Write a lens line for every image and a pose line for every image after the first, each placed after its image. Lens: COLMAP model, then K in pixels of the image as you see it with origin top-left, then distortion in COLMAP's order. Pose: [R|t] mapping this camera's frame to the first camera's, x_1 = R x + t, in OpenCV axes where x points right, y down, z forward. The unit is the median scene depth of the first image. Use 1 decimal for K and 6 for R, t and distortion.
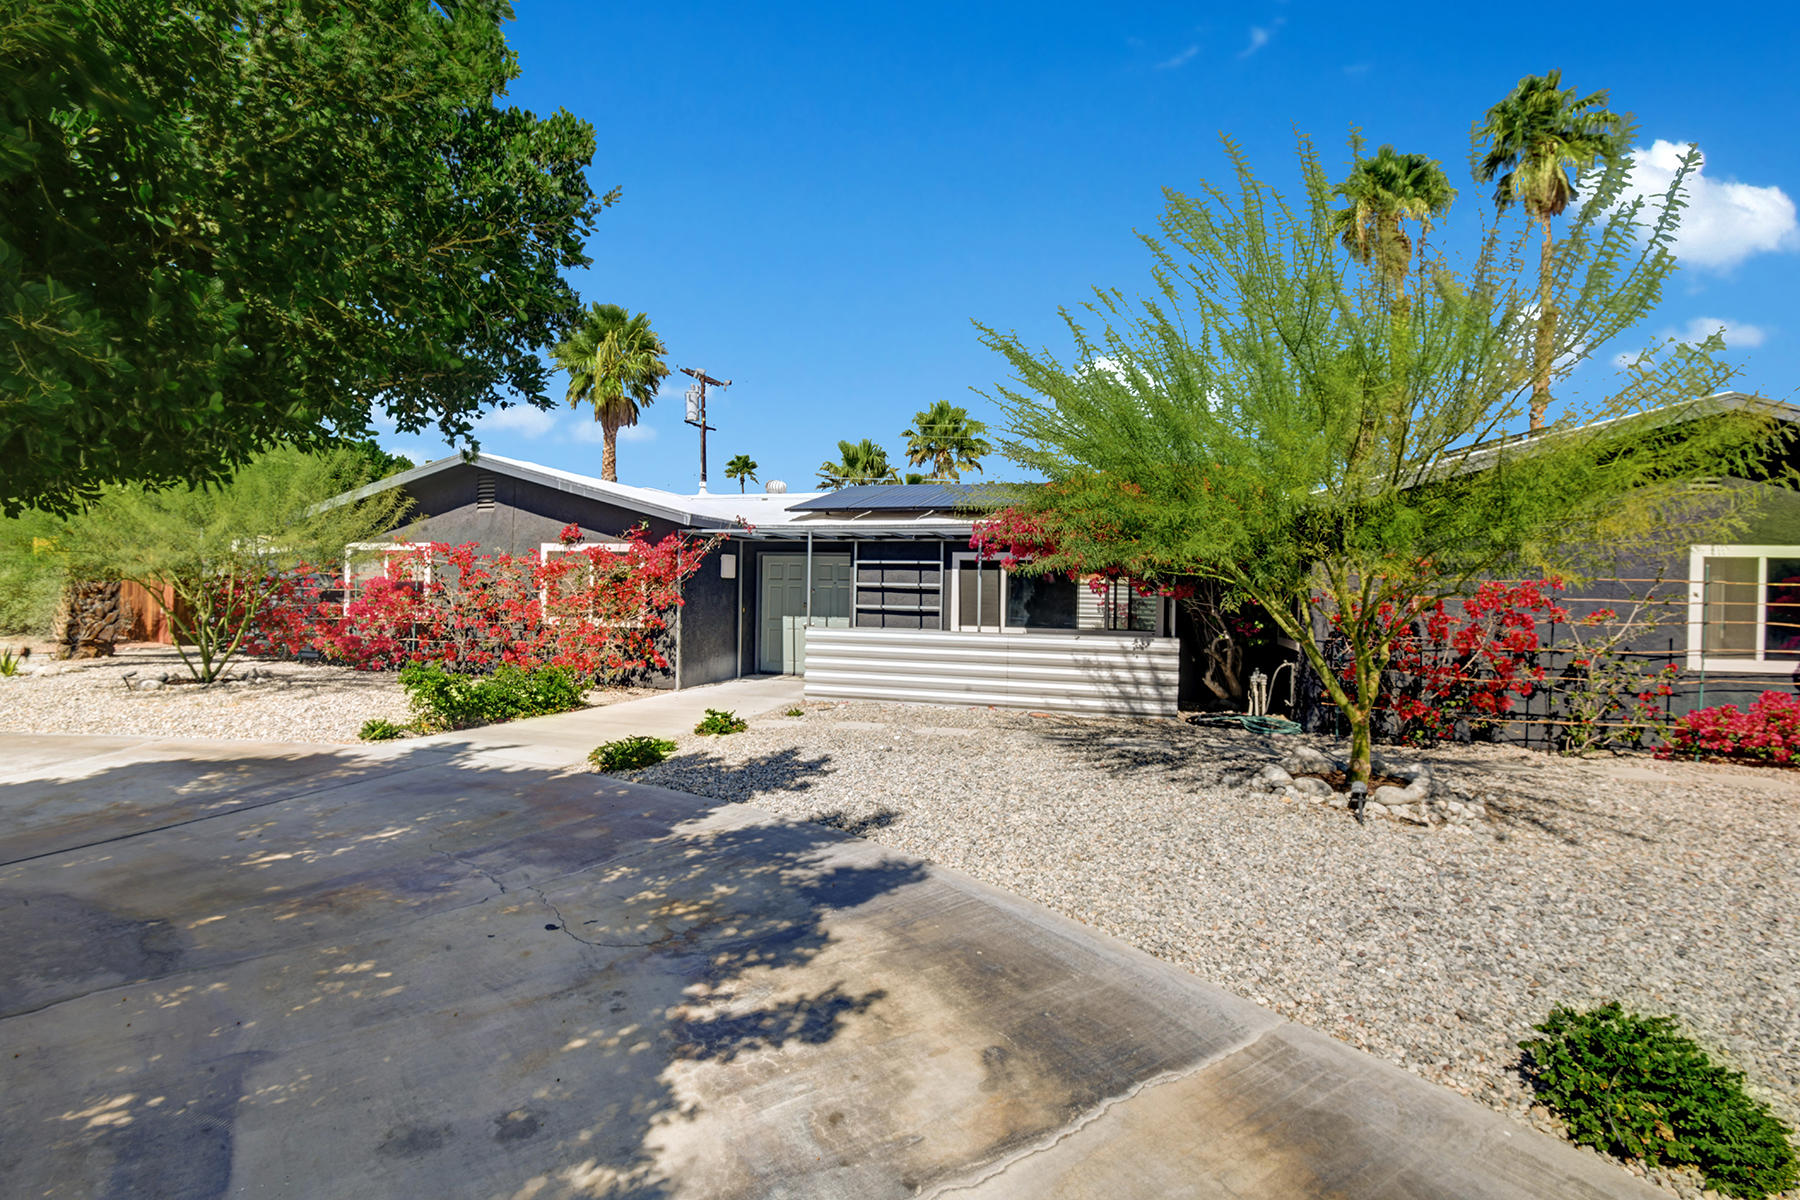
lens RADIAL K [[828.2, 0, 918.9], [0, 828.2, 609.5], [0, 0, 1]] dist [-0.022475, -0.009477]
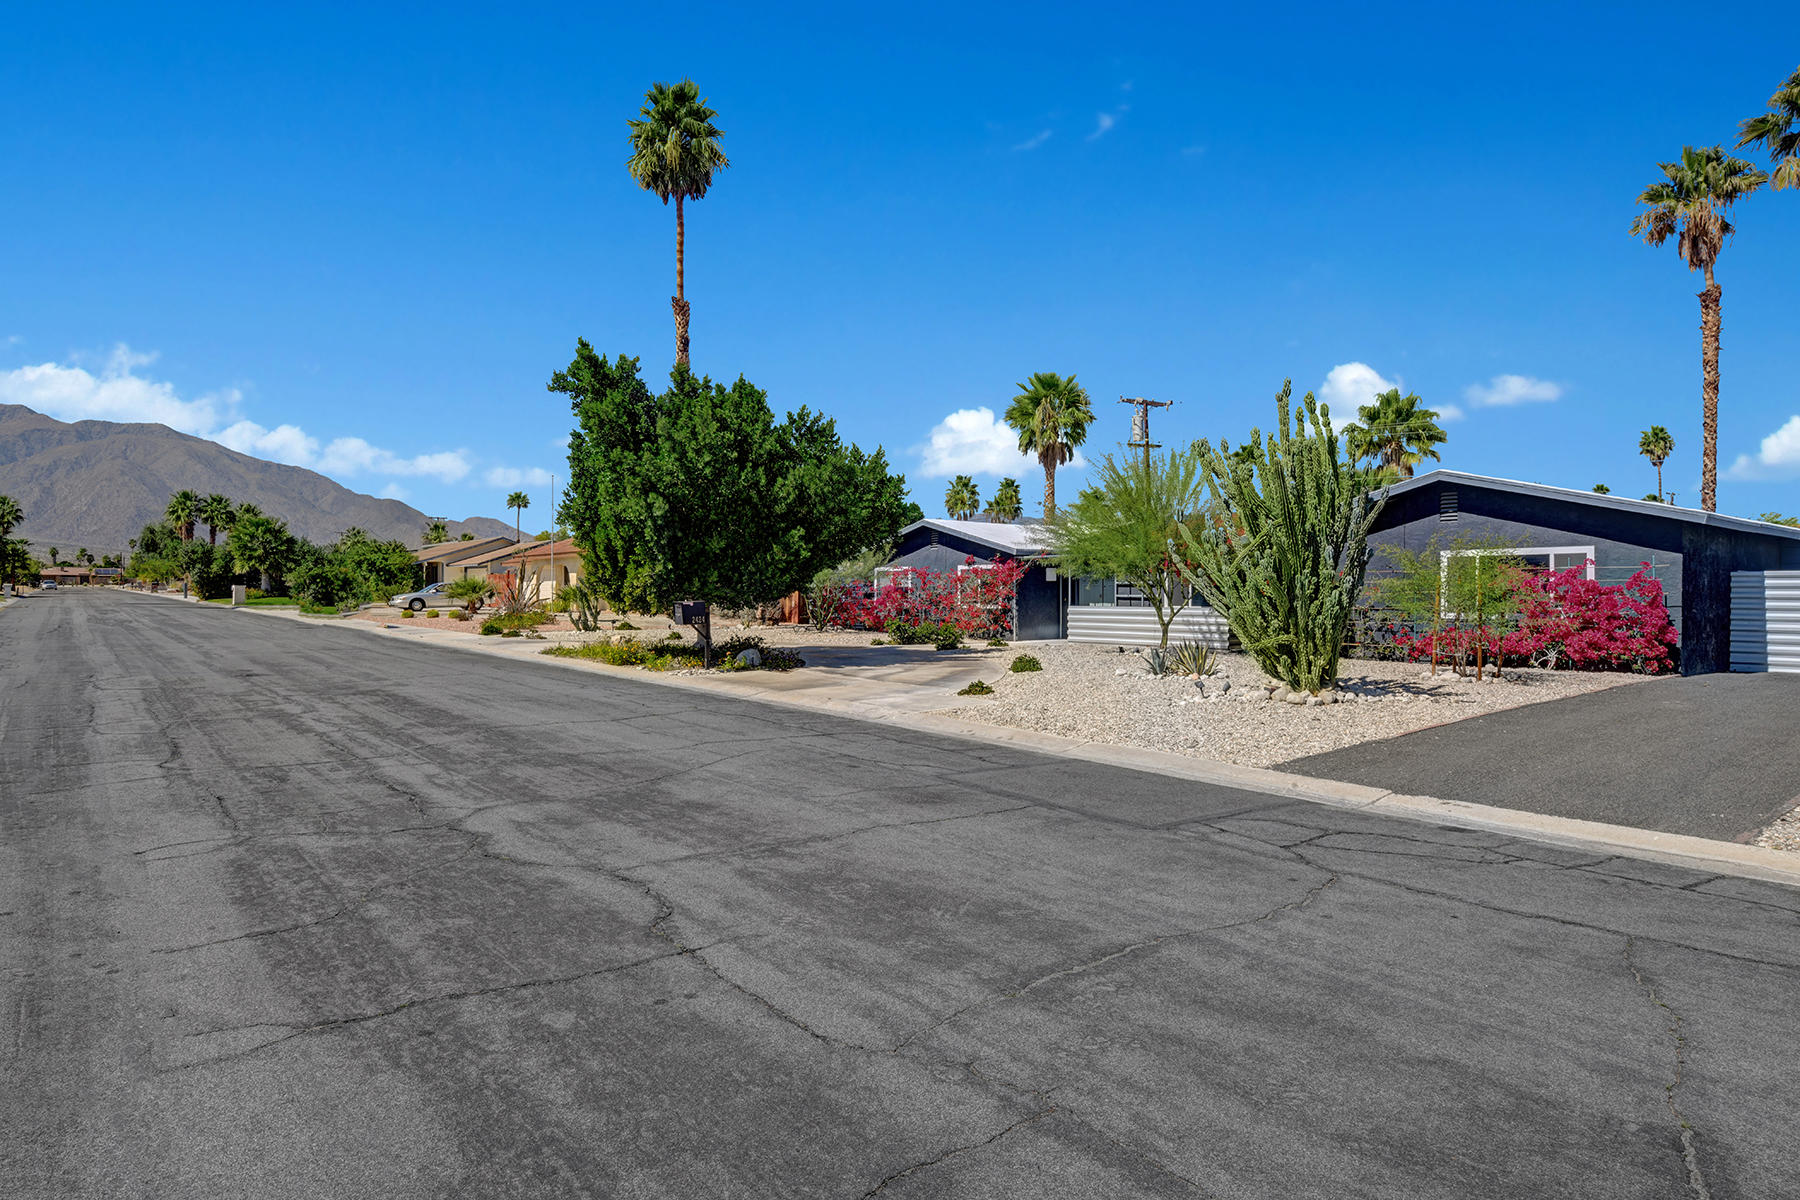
lens RADIAL K [[1061.4, 0, 898.9], [0, 1061.4, 603.1], [0, 0, 1]] dist [0.000670, -0.000007]
pose [[0.817076, -0.012919, -0.576386, 0.808242], [0.004179, 0.999855, -0.016487, 0.044919], [0.576515, 0.011062, 0.817012, -1.037119]]
